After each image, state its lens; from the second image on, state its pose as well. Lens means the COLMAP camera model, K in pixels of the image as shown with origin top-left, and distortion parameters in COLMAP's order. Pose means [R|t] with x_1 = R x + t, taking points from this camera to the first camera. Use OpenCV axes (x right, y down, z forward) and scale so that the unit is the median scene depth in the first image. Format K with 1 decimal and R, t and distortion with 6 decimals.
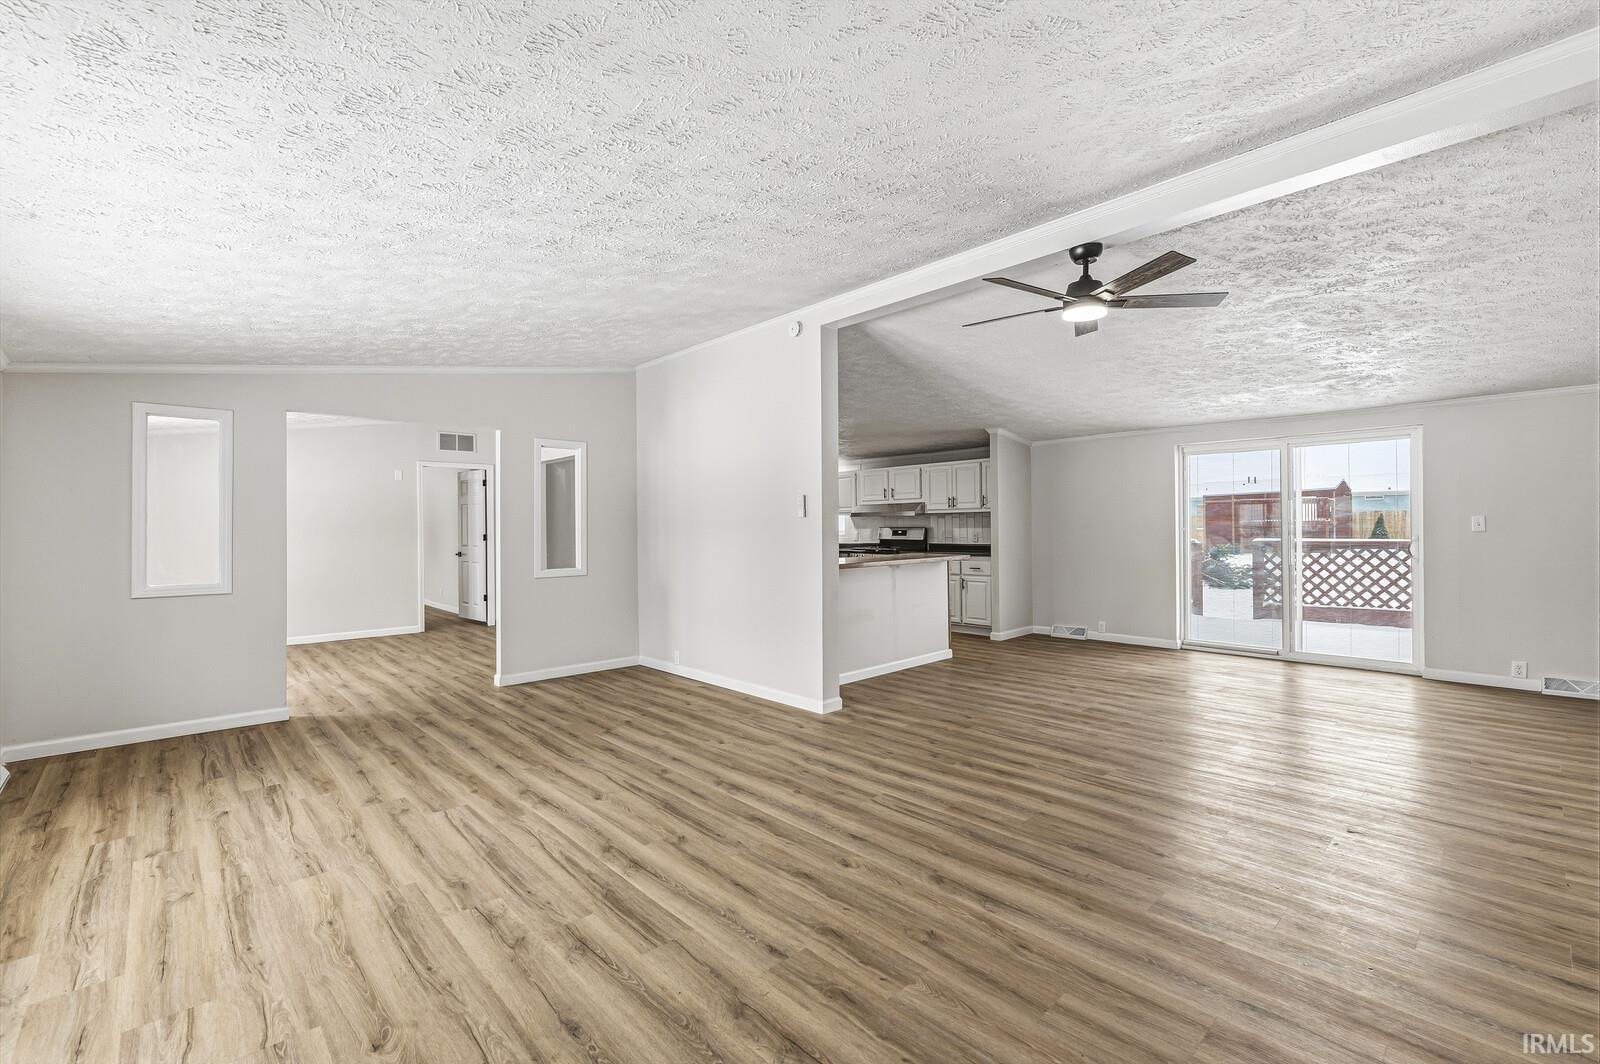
lens RADIAL K [[688.2, 0, 803.5], [0, 688.2, 526.7], [0, 0, 1]] dist [0.000391, -0.000037]
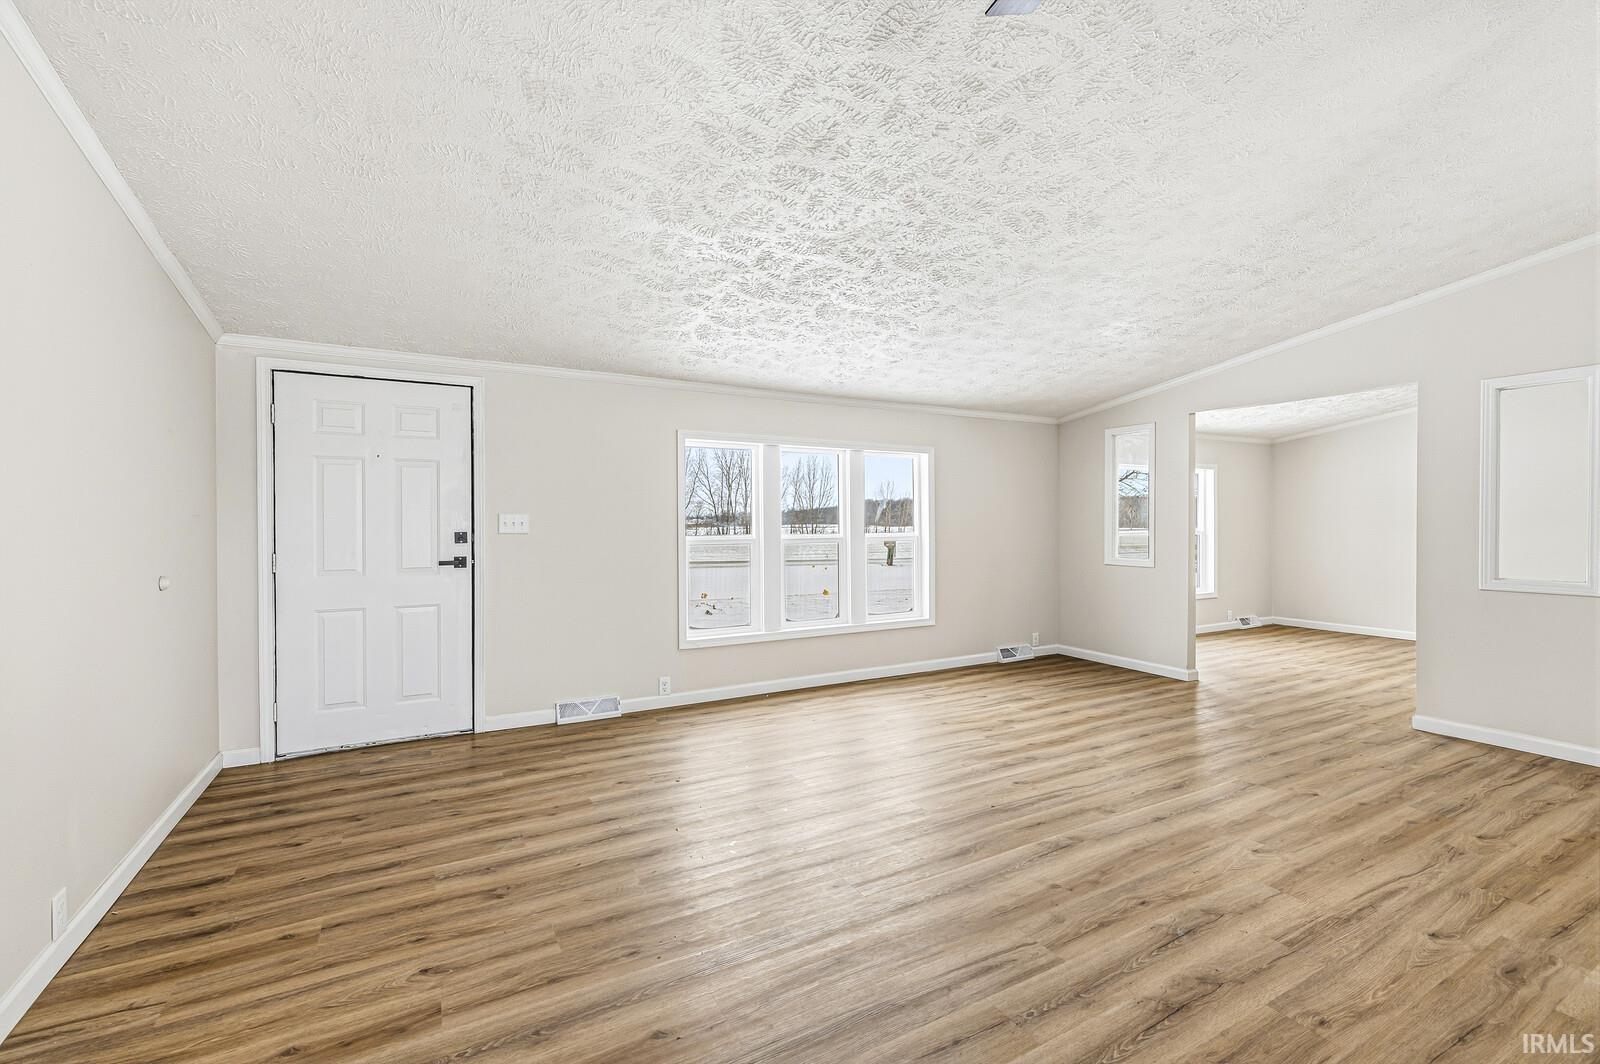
lens RADIAL K [[688.2, 0, 783.7], [0, 688.2, 526.1], [0, 0, 1]] dist [0.000391, -0.000037]
pose [[-0.263148, 0.013296, -0.964664, 0.718766], [0.008847, 0.999896, 0.011368, 0.003307], [0.964715, -0.005543, -0.263238, 0.886701]]
